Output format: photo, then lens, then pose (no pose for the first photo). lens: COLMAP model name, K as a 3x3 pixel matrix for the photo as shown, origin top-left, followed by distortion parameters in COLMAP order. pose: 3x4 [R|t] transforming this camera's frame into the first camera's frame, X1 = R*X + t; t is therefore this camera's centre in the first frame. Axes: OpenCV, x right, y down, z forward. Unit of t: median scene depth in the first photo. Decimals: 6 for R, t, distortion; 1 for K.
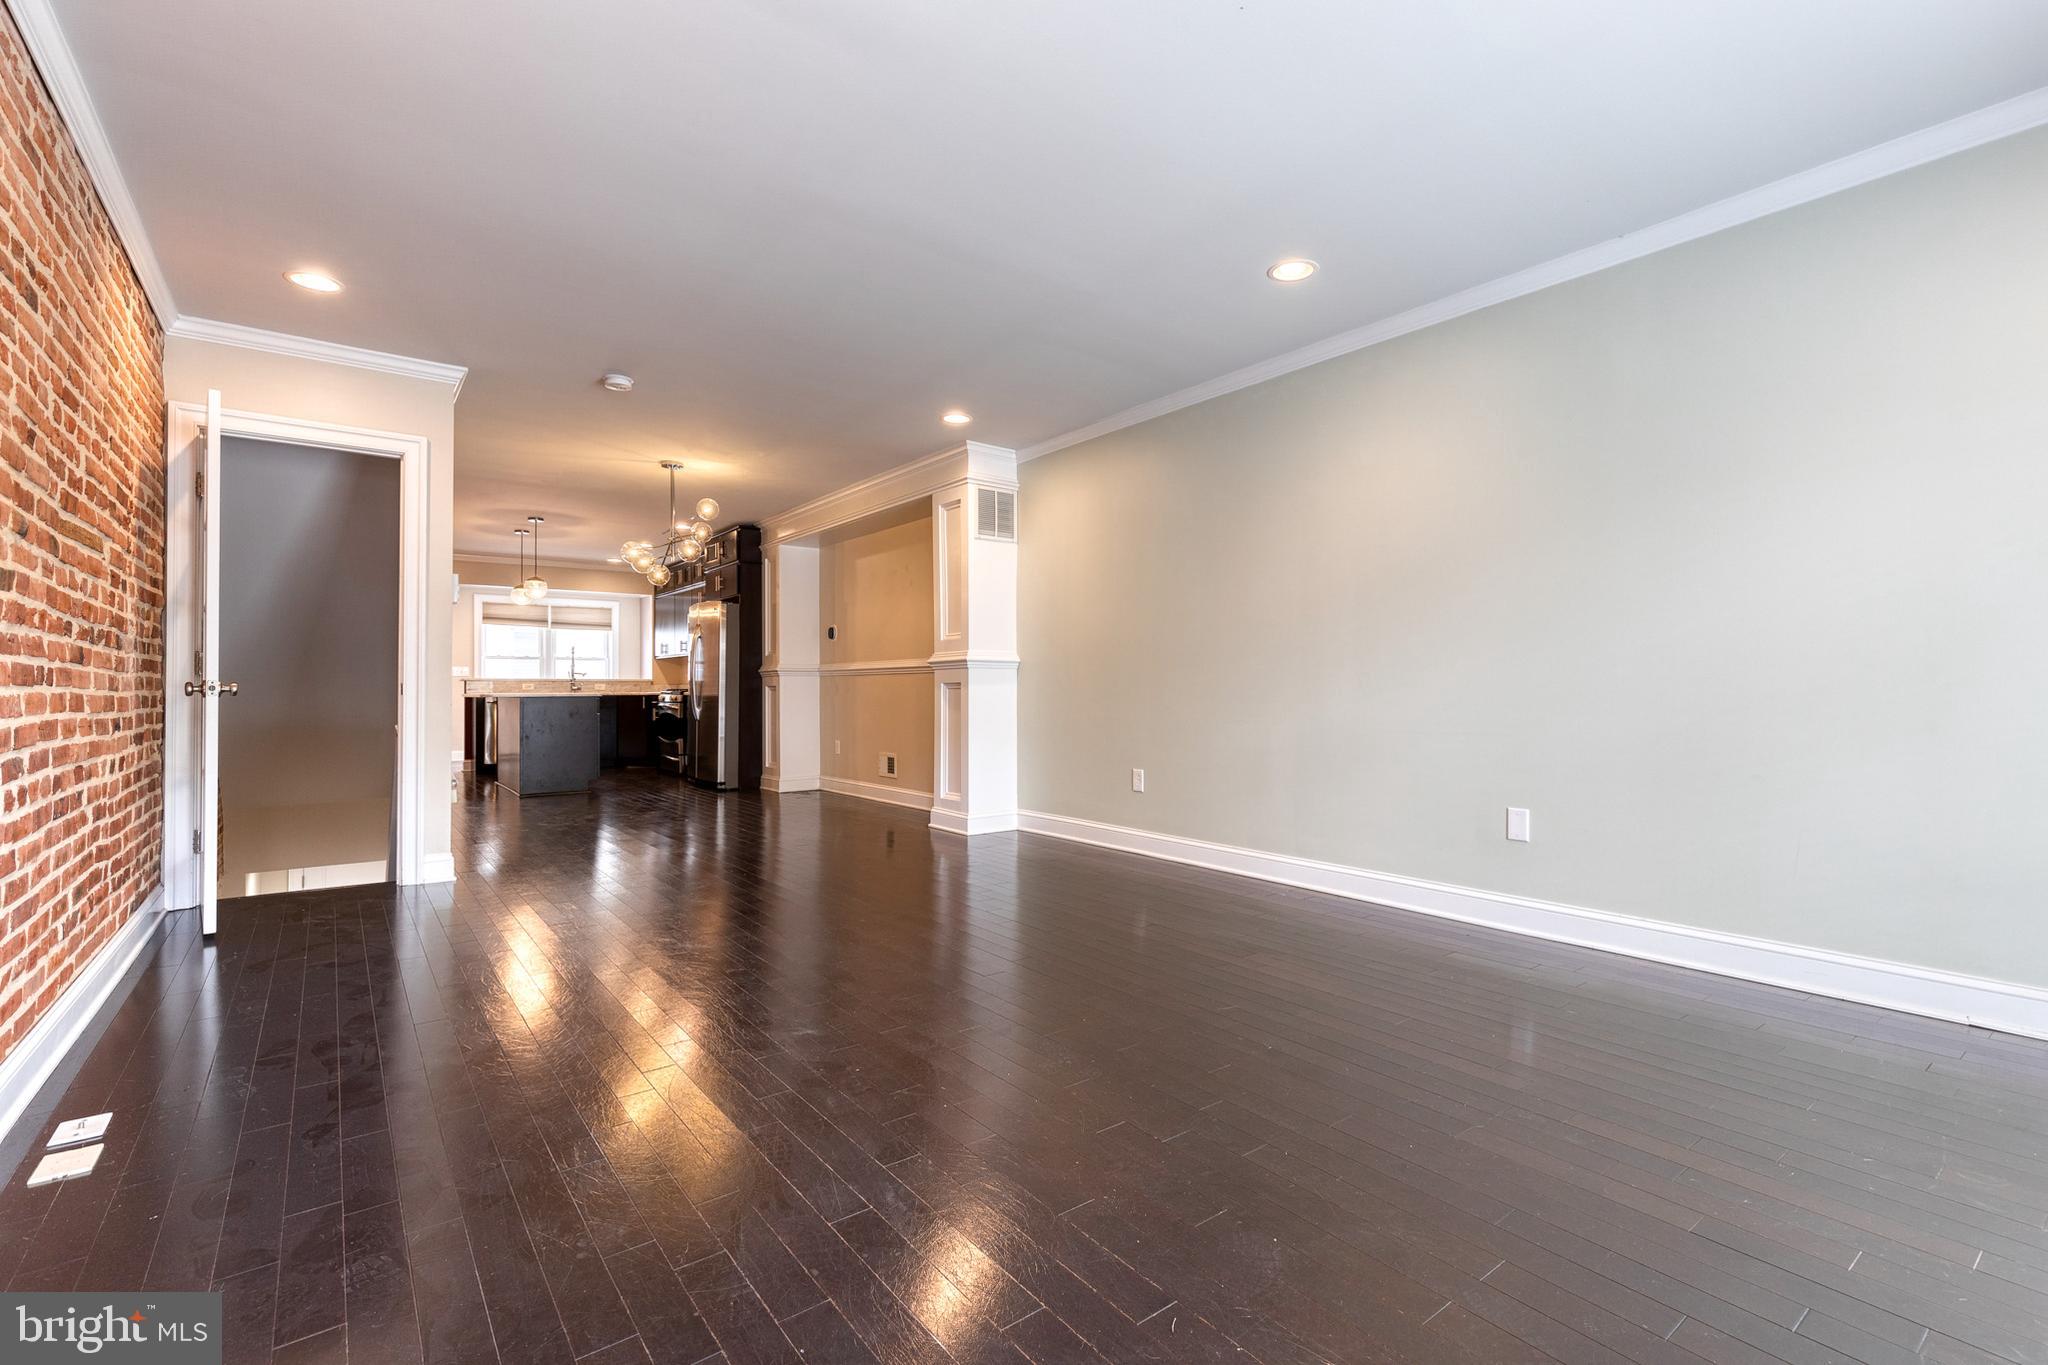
lens RADIAL K [[917.9, 0, 1031.9], [0, 917.9, 686.4], [0, 0, 1]] dist [0.009932, -0.003388]
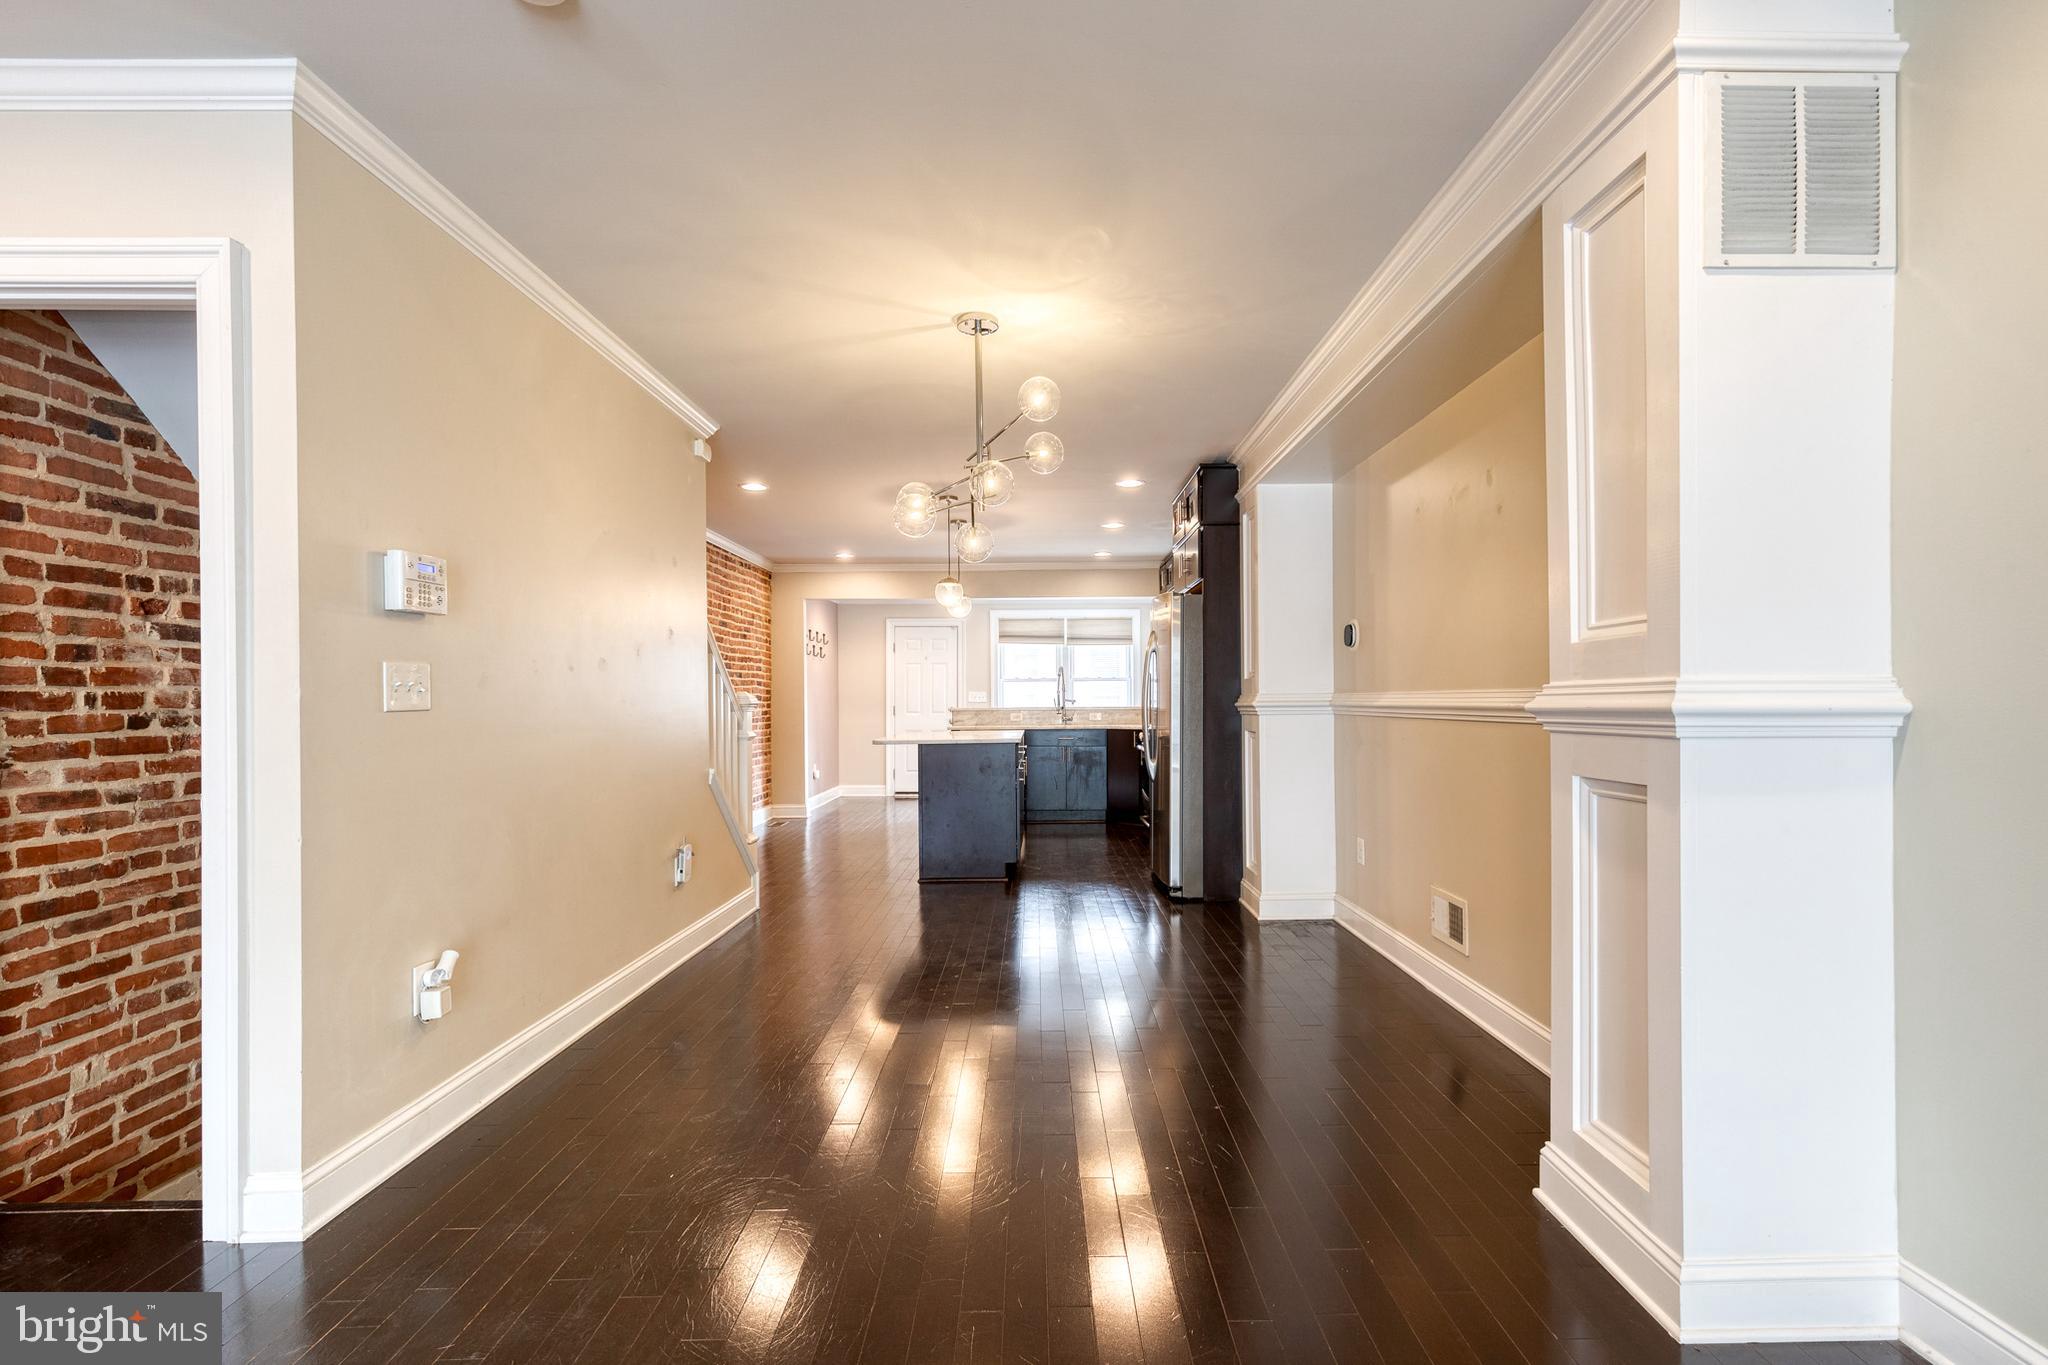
lens RADIAL K [[917.9, 0, 1043.4], [0, 917.9, 701.8], [0, 0, 1]] dist [0.009932, -0.003388]
pose [[0.801724, -0.004644, -0.597676, -0.039973], [0.010726, 0.999921, 0.006619, -0.024589], [0.597598, -0.011718, 0.801711, 0.457894]]
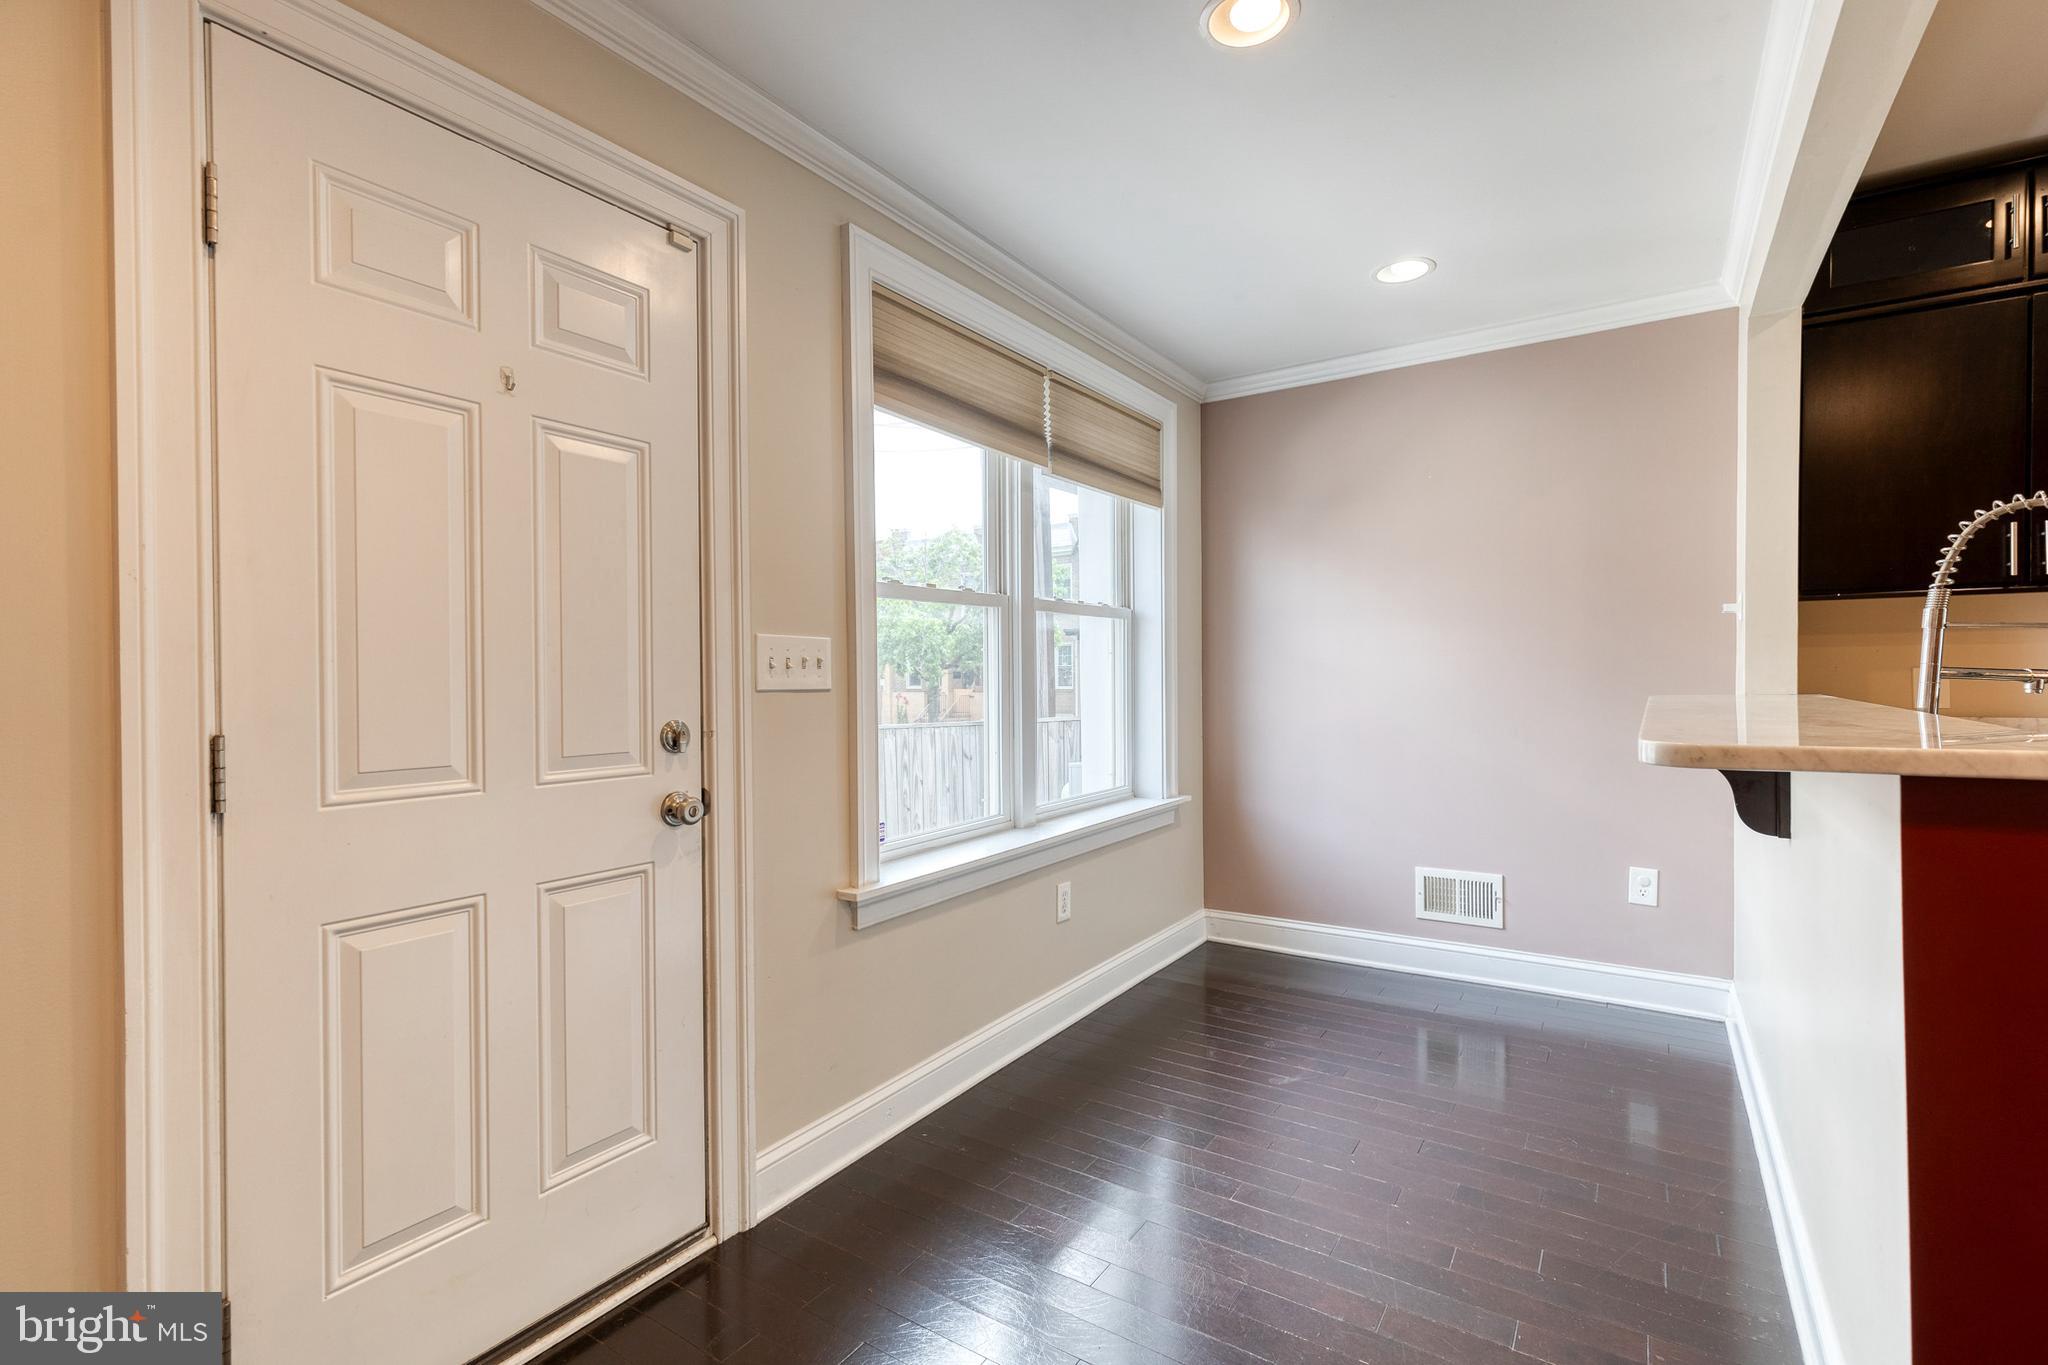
lens RADIAL K [[917.9, 0, 1042.3], [0, 917.9, 677.6], [0, 0, 1]] dist [0.009932, -0.003388]
pose [[0.941888, -0.010687, 0.335757, -0.936838], [0.005473, 0.999849, 0.016470, -0.022804], [-0.335882, -0.013675, 0.941805, 1.212034]]
